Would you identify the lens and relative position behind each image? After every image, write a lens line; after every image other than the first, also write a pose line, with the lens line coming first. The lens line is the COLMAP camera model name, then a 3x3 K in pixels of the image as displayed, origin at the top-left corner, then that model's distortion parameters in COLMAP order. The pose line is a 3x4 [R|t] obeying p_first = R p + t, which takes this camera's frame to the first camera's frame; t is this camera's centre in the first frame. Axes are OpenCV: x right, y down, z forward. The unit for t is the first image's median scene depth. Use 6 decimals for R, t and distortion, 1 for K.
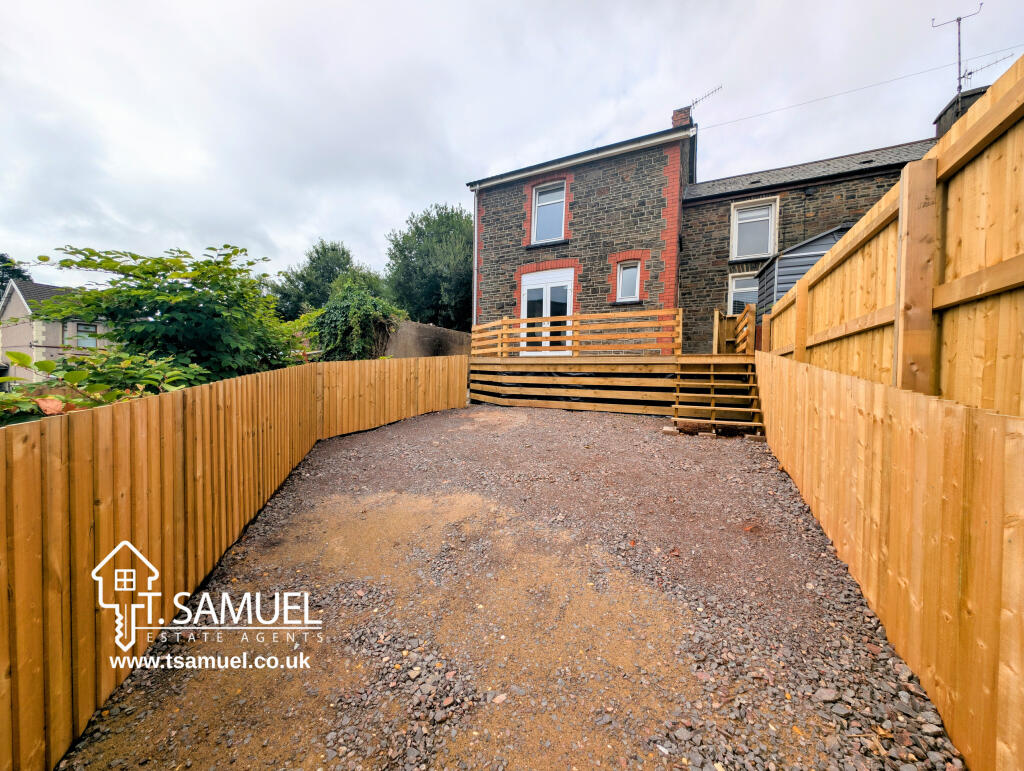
lens RADIAL K [[369.3, 0, 512.0], [0, 369.3, 385.5], [0, 0, 1]] dist [0.000465, -0.004227]
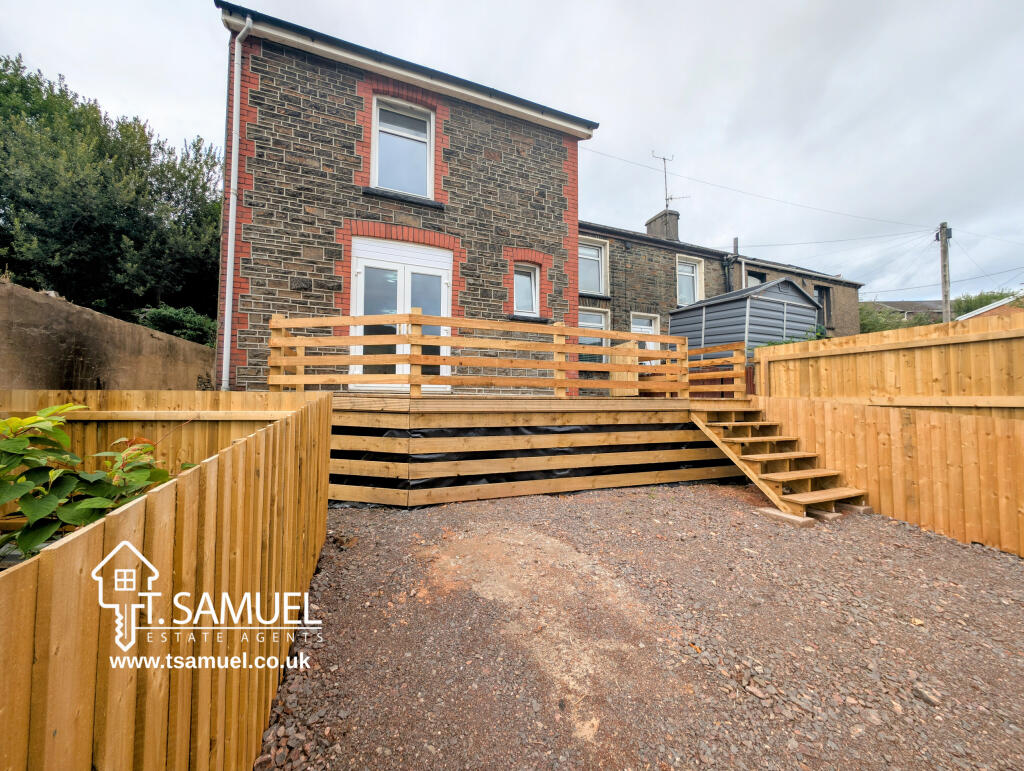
lens RADIAL K [[369.3, 0, 512.0], [0, 369.3, 385.5], [0, 0, 1]] dist [0.000465, -0.004227]
pose [[0.655713, 0.021112, 0.754715, -0.243426], [0.026189, 0.998371, -0.050681, -0.055405], [-0.754556, 0.052997, 0.654093, 0.533792]]
